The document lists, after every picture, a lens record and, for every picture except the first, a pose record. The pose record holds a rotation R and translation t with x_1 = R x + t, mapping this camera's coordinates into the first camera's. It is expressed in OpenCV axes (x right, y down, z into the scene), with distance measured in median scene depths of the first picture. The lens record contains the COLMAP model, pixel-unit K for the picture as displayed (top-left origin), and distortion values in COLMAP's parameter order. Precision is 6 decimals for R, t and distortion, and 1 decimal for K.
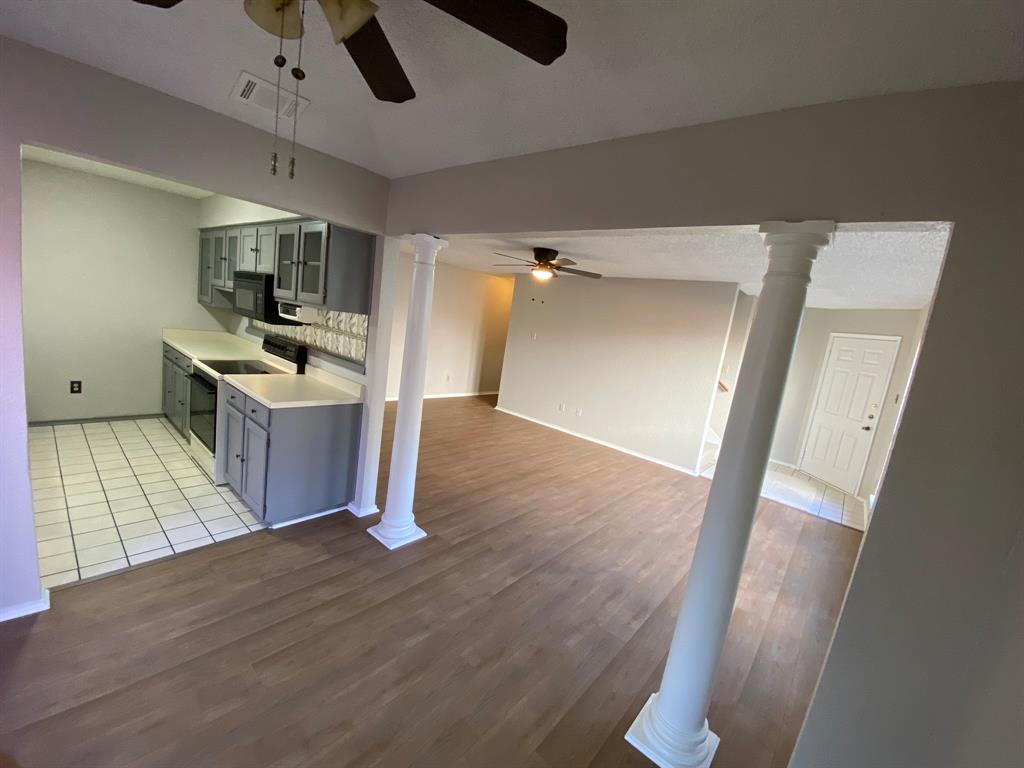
lens RADIAL K [[410.7, 0, 504.8], [0, 410.7, 384.3], [0, 0, 1]] dist [0.003405, -0.000446]
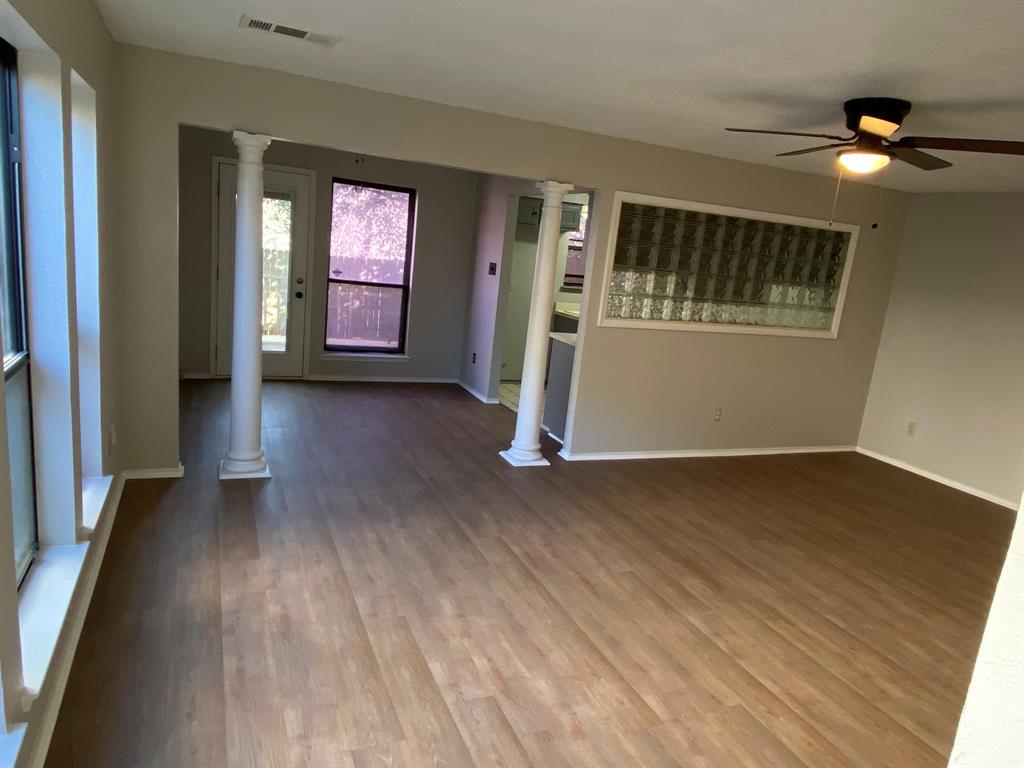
lens RADIAL K [[670.3, 0, 511.0], [0, 670.3, 384.6], [0, 0, 1]] dist [0.052006, -0.007812]
pose [[-0.399428, 0.008609, -0.916724, 0.972771], [-0.311913, 0.939024, 0.144723, -0.043899], [0.862072, 0.343744, -0.372387, 1.126676]]
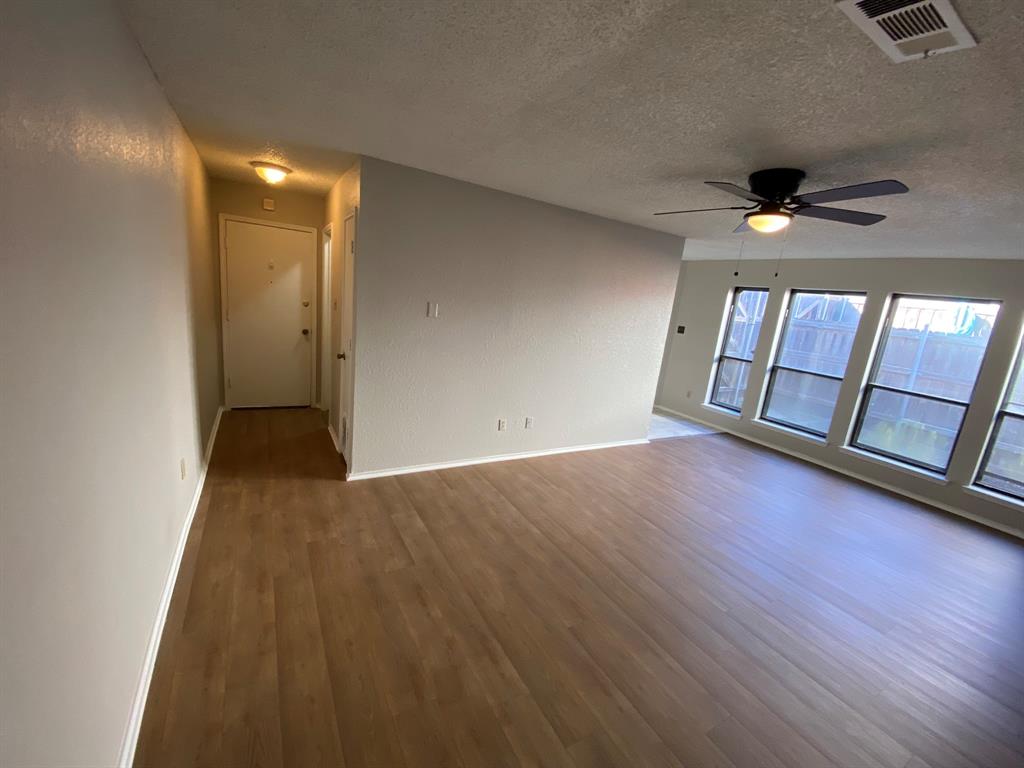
lens RADIAL K [[410.7, 0, 509.6], [0, 410.7, 378.5], [0, 0, 1]] dist [0.003405, -0.000446]
pose [[0.331097, -0.291769, 0.897355, -0.609564], [0.080026, 0.956250, 0.281391, -0.285489], [-0.940197, -0.021356, 0.339960, 1.242971]]
